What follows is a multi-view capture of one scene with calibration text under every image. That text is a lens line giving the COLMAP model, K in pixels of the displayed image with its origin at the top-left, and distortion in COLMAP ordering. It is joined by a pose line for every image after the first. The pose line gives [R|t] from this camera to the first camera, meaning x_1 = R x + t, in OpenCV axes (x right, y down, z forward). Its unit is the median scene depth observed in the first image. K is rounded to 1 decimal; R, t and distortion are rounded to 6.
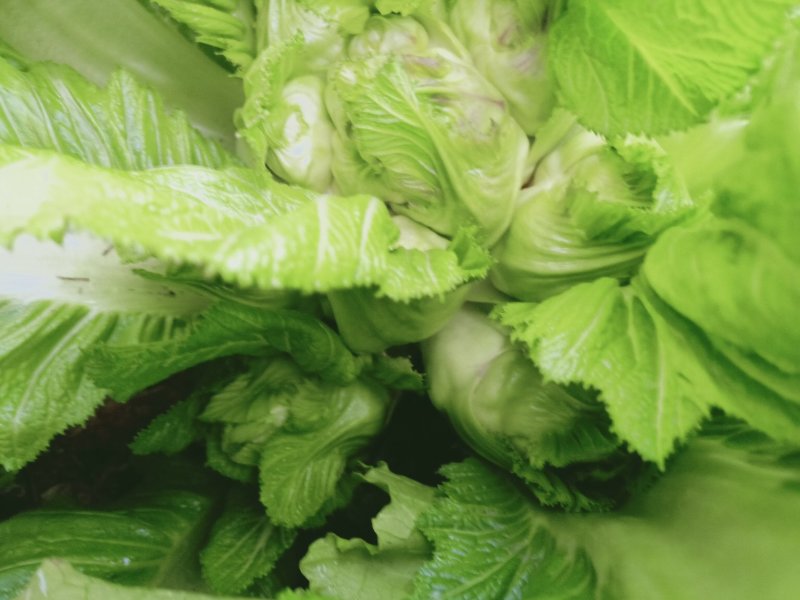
lens RADIAL K [[609.1, 0, 400.0], [0, 609.1, 300.0], [0, 0, 1]] dist [-0.031453, 0.003125]
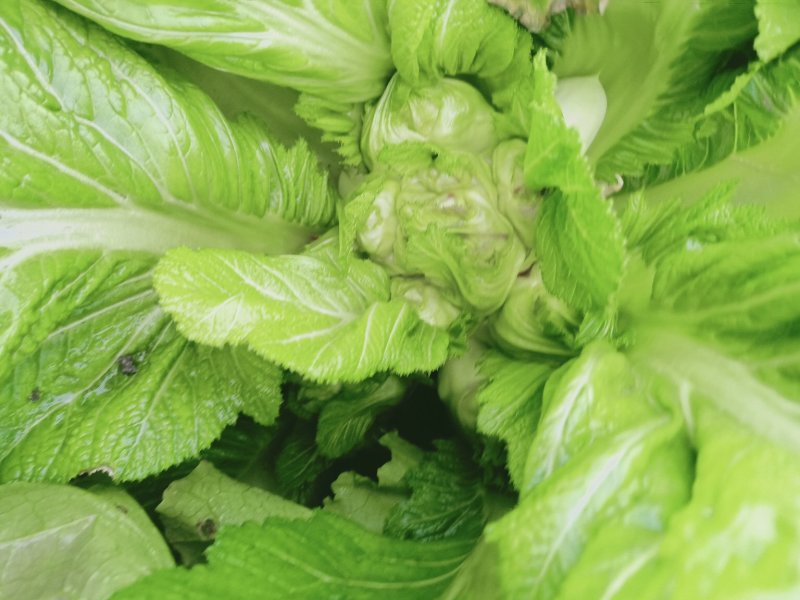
lens RADIAL K [[609.1, 0, 400.0], [0, 609.1, 300.0], [0, 0, 1]] dist [-0.031453, 0.003125]
pose [[0.973919, 0.195431, -0.115273, 0.107687], [-0.174381, 0.969754, 0.170788, -0.357798], [0.145164, -0.146232, 0.978542, -0.520799]]
